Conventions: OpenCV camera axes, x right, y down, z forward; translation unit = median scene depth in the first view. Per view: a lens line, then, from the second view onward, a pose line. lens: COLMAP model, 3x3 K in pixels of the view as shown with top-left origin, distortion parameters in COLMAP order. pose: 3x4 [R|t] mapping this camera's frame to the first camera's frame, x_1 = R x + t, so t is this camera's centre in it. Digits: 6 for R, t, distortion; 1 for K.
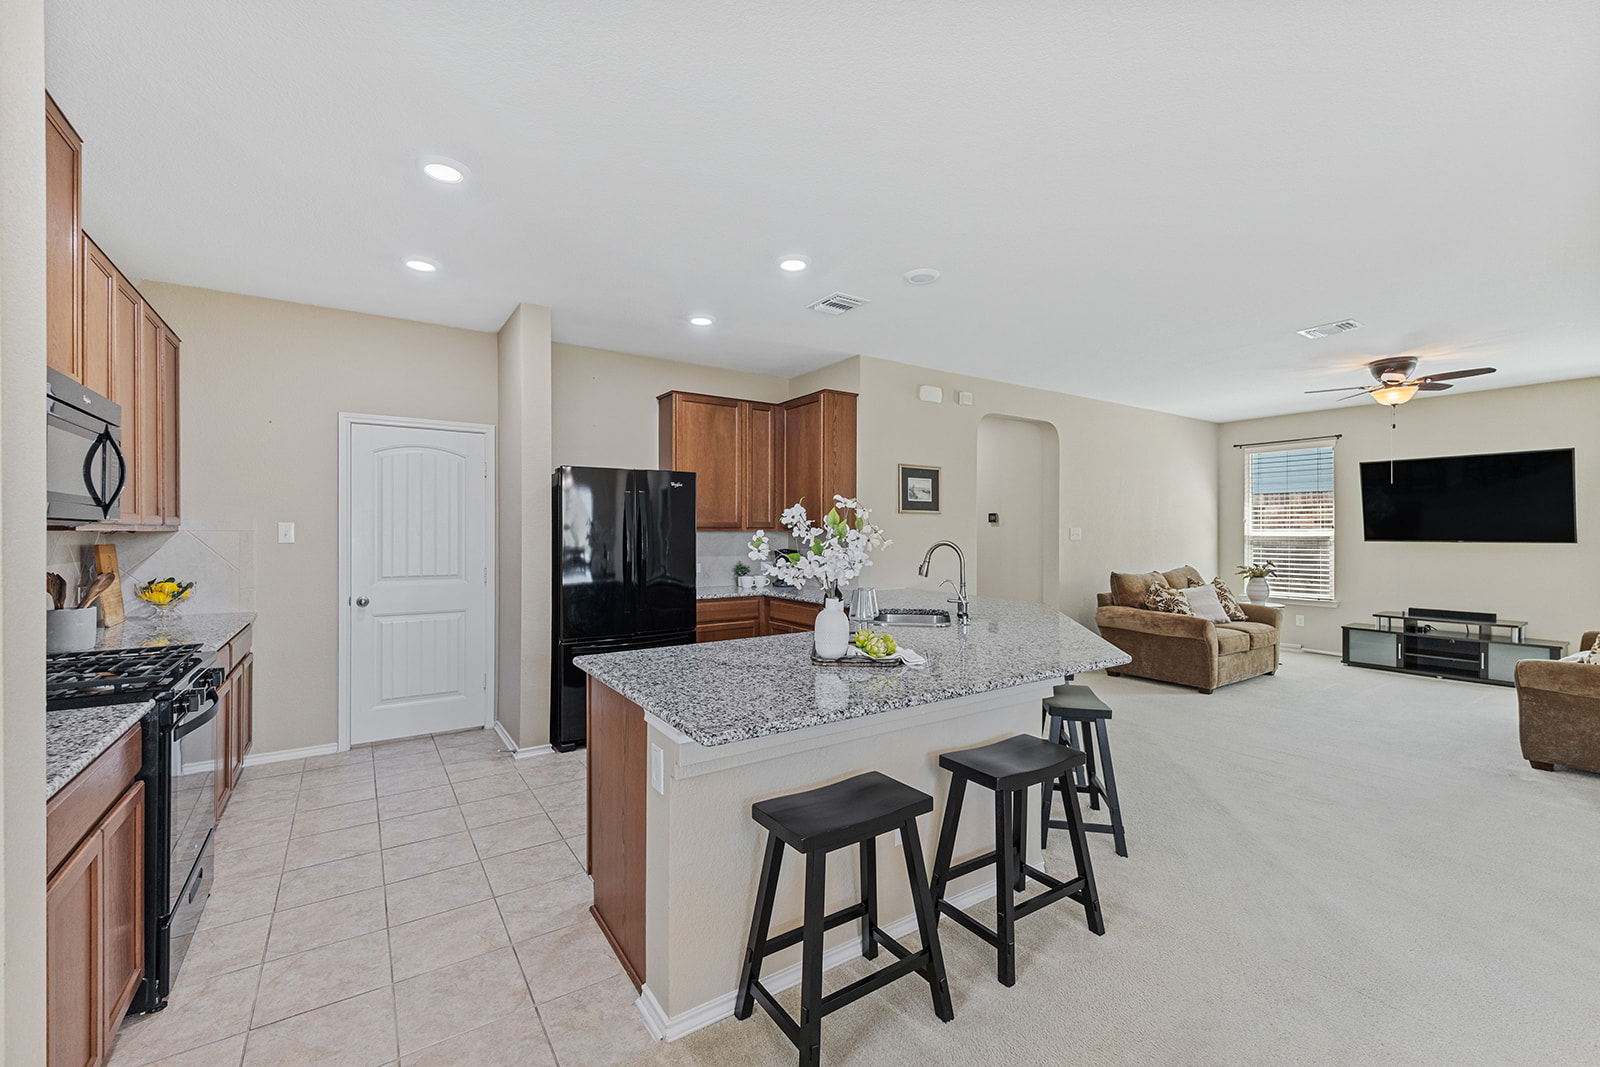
lens RADIAL K [[667.7, 0, 811.7], [0, 667.7, 530.0], [0, 0, 1]] dist [-0.012072, -0.000089]
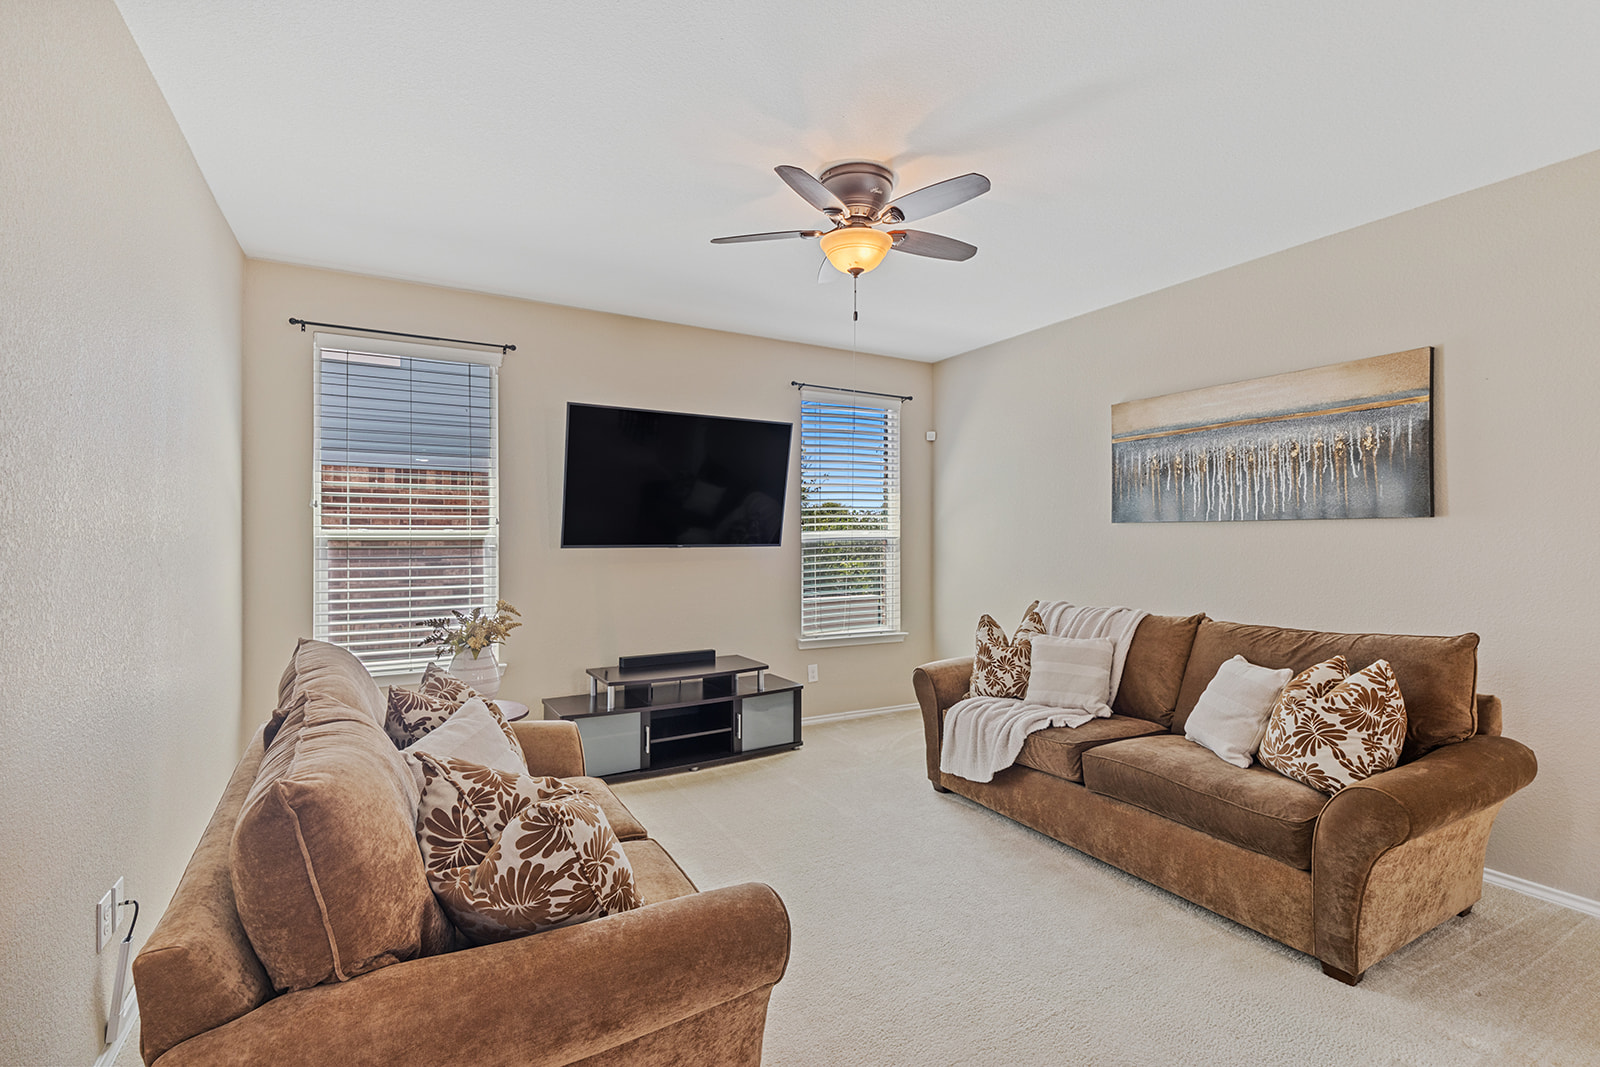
lens RADIAL K [[728.5, 0, 800.9], [0, 728.5, 533.2], [0, 0, 1]] dist [0.002308, 0.000106]
pose [[0.115959, 0.003624, 0.993247, 0.277862], [-0.001545, 0.999993, -0.003468, 0.007385], [-0.993253, -0.001133, 0.115963, 0.783577]]
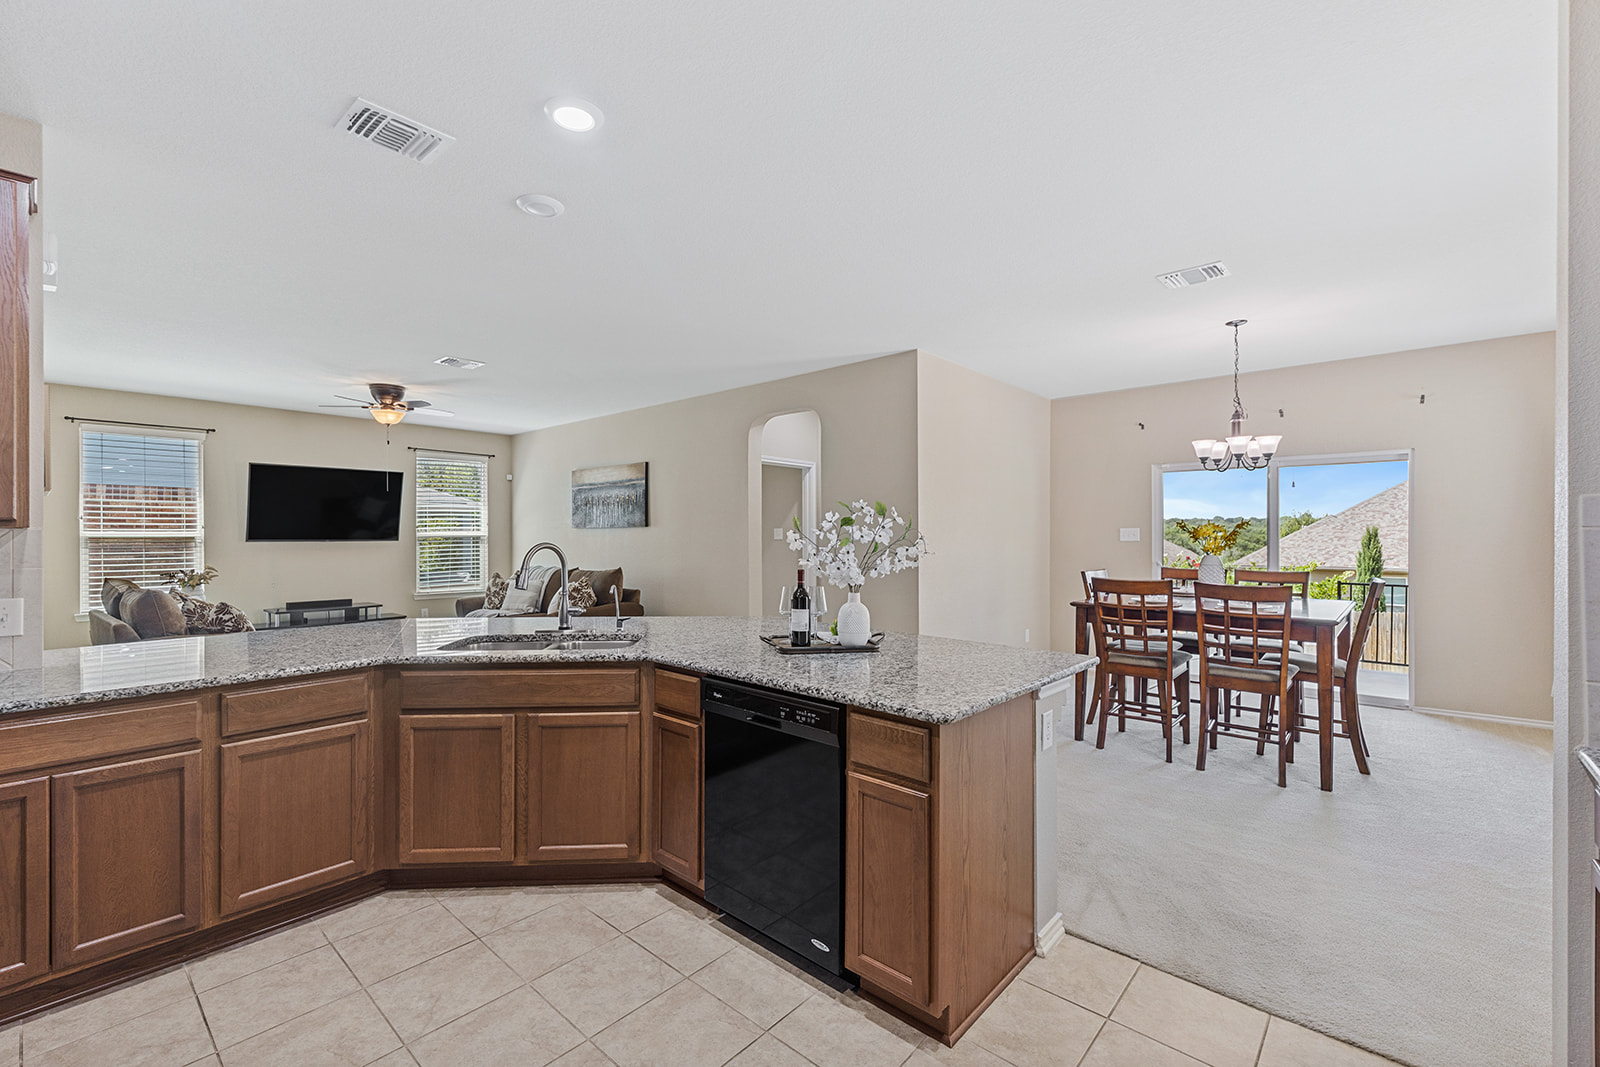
lens RADIAL K [[667.7, 0, 812.5], [0, 667.7, 534.7], [0, 0, 1]] dist [-0.012072, -0.000089]
pose [[-0.240004, 0.000839, 0.970771, -0.368155], [0.000492, 1.000000, -0.000743, 0.008815], [-0.970772, 0.000300, -0.240004, 0.434830]]
